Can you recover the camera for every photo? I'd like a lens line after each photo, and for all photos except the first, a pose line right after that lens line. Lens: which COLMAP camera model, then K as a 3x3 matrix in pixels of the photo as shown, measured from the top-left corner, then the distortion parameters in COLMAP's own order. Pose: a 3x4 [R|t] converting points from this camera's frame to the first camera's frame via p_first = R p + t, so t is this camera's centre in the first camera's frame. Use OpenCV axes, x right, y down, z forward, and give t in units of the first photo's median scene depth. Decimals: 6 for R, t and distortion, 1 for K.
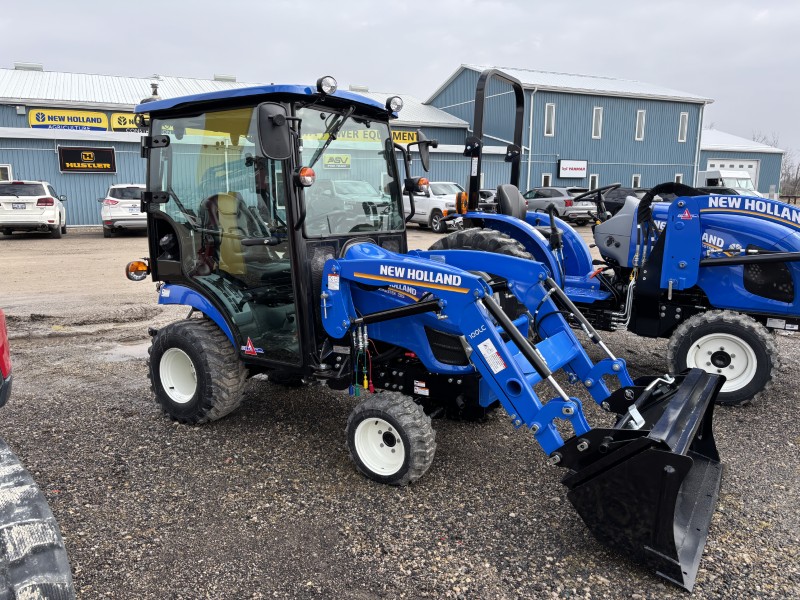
lens RADIAL K [[597.3, 0, 405.3], [0, 597.3, 301.5], [0, 0, 1]] dist [0.040187, -0.040259]
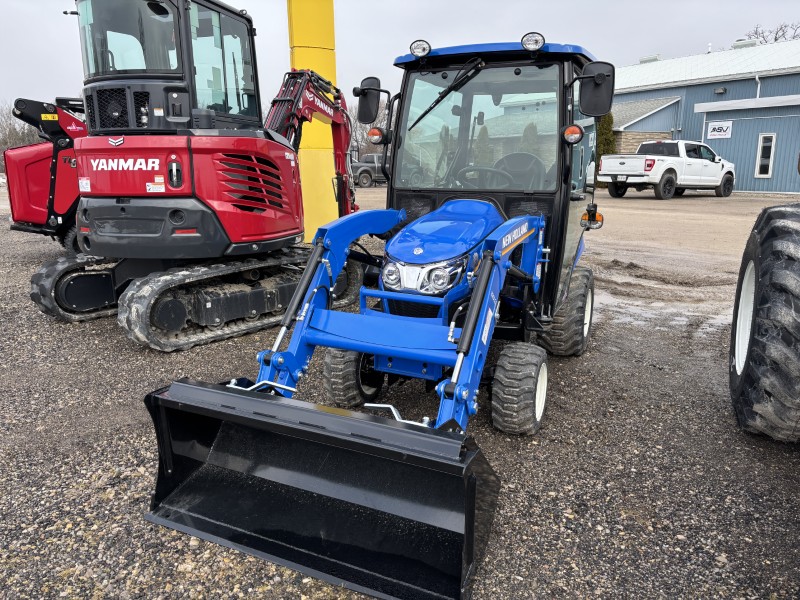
lens RADIAL K [[597.3, 0, 394.9], [0, 597.3, 298.2], [0, 0, 1]] dist [0.040187, -0.040259]
pose [[0.152529, 0.214131, -0.964823, 0.678723], [-0.164775, 0.968092, 0.188807, -0.070267], [0.974466, 0.130180, 0.182945, 0.494916]]
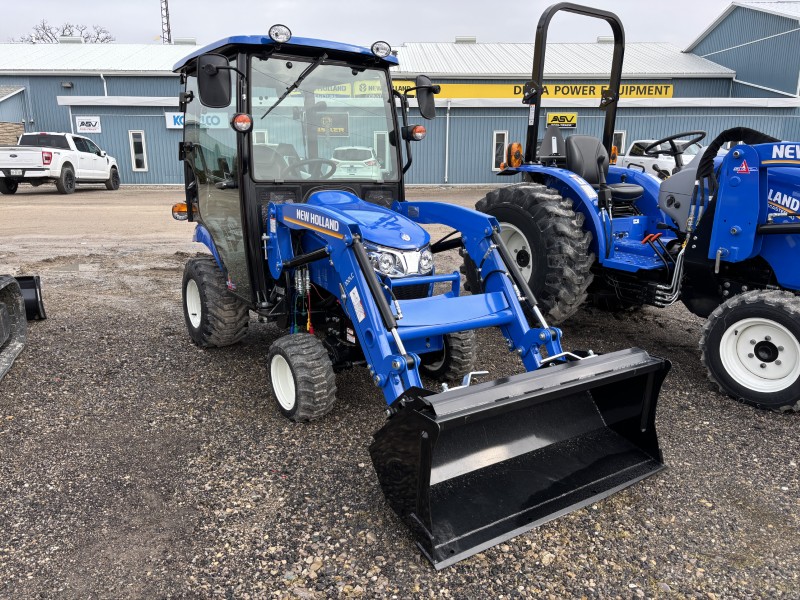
lens RADIAL K [[597.3, 0, 385.7], [0, 597.3, 302.7], [0, 0, 1]] dist [0.040187, -0.040259]
pose [[0.920403, 0.095075, -0.379235, 0.359950], [-0.071341, 0.994538, 0.076188, 0.006859], [0.384407, -0.043069, 0.922158, 0.073767]]
